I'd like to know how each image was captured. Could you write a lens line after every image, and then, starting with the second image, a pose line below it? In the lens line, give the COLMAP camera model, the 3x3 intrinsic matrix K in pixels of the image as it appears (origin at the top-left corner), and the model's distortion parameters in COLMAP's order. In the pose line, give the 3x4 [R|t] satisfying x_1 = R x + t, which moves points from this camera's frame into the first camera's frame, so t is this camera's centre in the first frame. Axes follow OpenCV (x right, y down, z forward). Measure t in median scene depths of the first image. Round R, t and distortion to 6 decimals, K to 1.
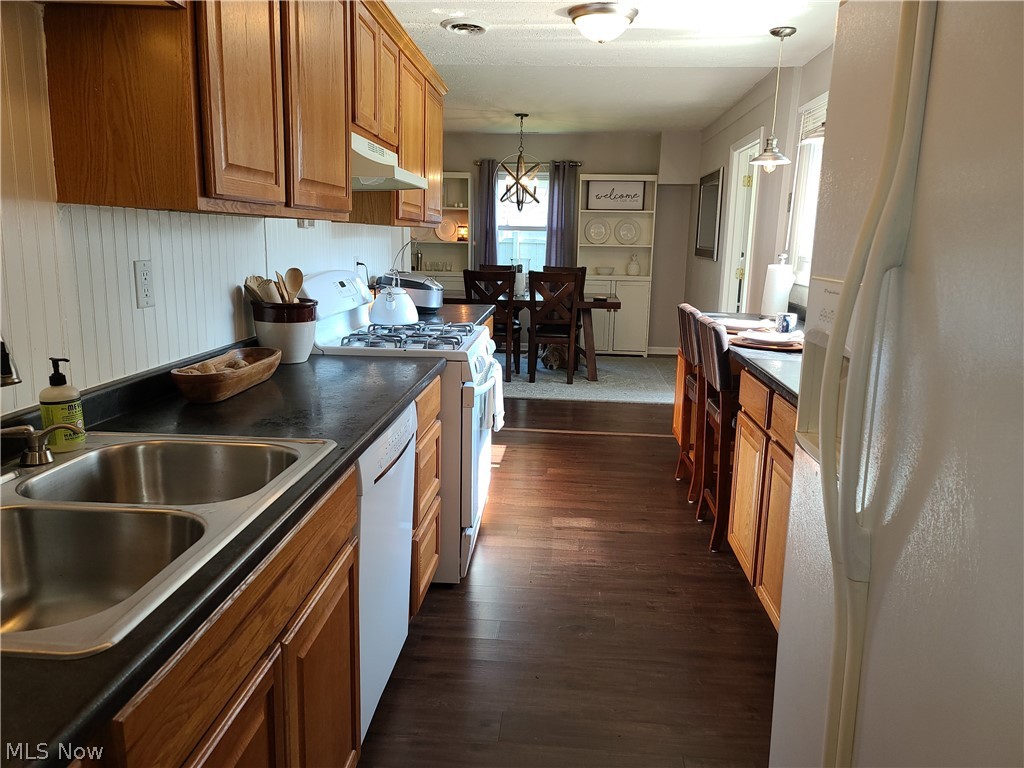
lens RADIAL K [[751.2, 0, 510.6], [0, 751.2, 381.7], [0, 0, 1]] dist [0.074150, -0.041454]
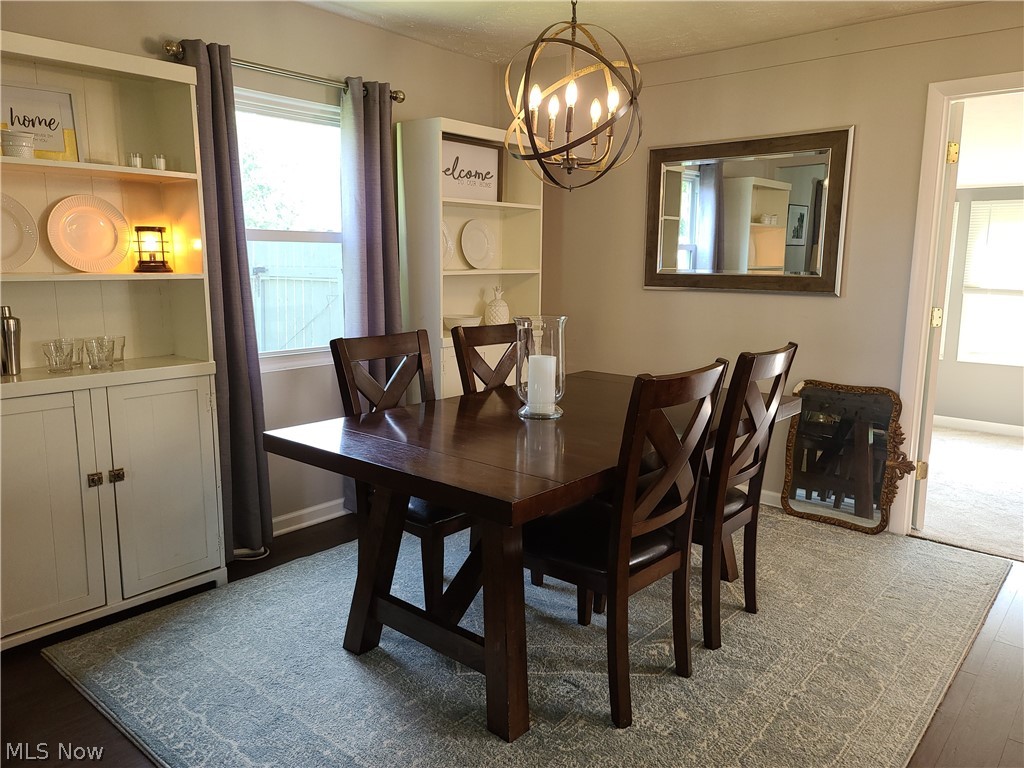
lens RADIAL K [[751.2, 0, 512.4], [0, 751.2, 382.6], [0, 0, 1]] dist [0.074150, -0.041454]
pose [[0.592515, -0.147785, 0.791887, -0.246469], [0.158831, 0.985163, 0.065013, -0.135623], [-0.789746, 0.087255, 0.607197, 0.678142]]
